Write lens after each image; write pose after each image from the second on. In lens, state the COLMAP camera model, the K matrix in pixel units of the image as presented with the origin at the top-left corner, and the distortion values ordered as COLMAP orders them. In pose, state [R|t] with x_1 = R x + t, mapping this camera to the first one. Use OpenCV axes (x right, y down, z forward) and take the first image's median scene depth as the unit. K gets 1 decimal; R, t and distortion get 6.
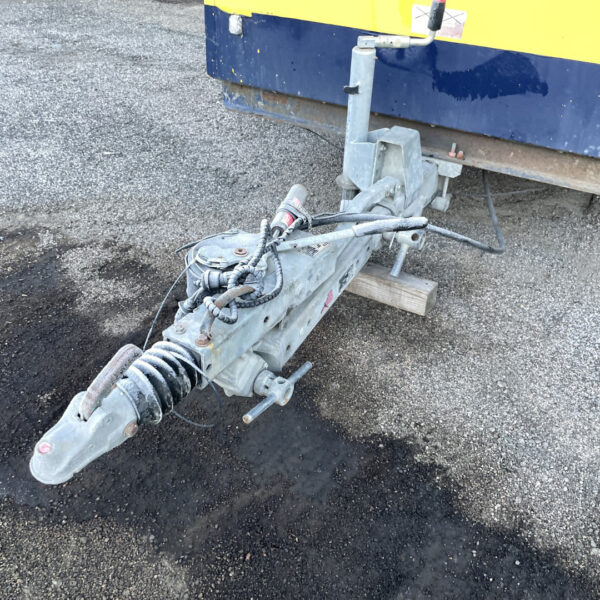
lens RADIAL K [[619.0, 0, 312.4], [0, 619.0, 281.8], [0, 0, 1]] dist [0.043605, 0.000000]
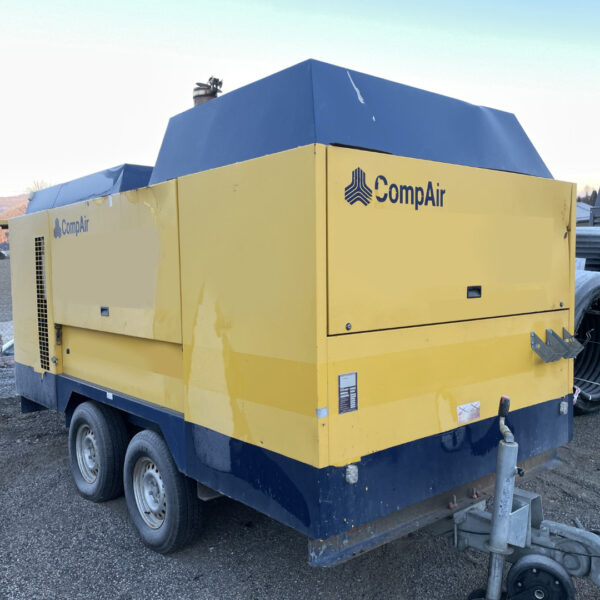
lens RADIAL K [[619.0, 0, 301.7], [0, 619.0, 305.7], [0, 0, 1]] dist [0.043605, 0.000000]
pose [[0.369952, -0.113359, 0.922109, -1.101359], [0.533909, 0.838203, -0.111161, -0.600694], [-0.760313, 0.533447, 0.370618, 0.573107]]
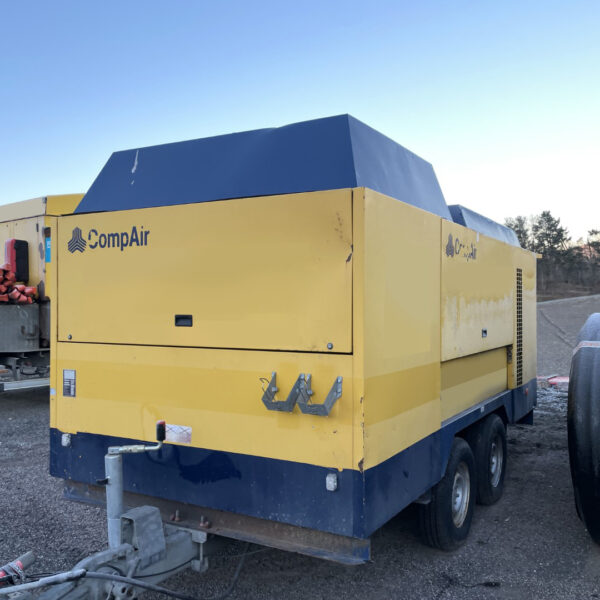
lens RADIAL K [[619.0, 0, 314.7], [0, 619.0, 296.8], [0, 0, 1]] dist [0.043605, 0.000000]
pose [[0.998113, -0.056690, -0.023590, 0.530434], [0.034832, 0.839147, -0.542789, 0.121683], [0.050566, 0.540943, 0.839538, -0.384983]]
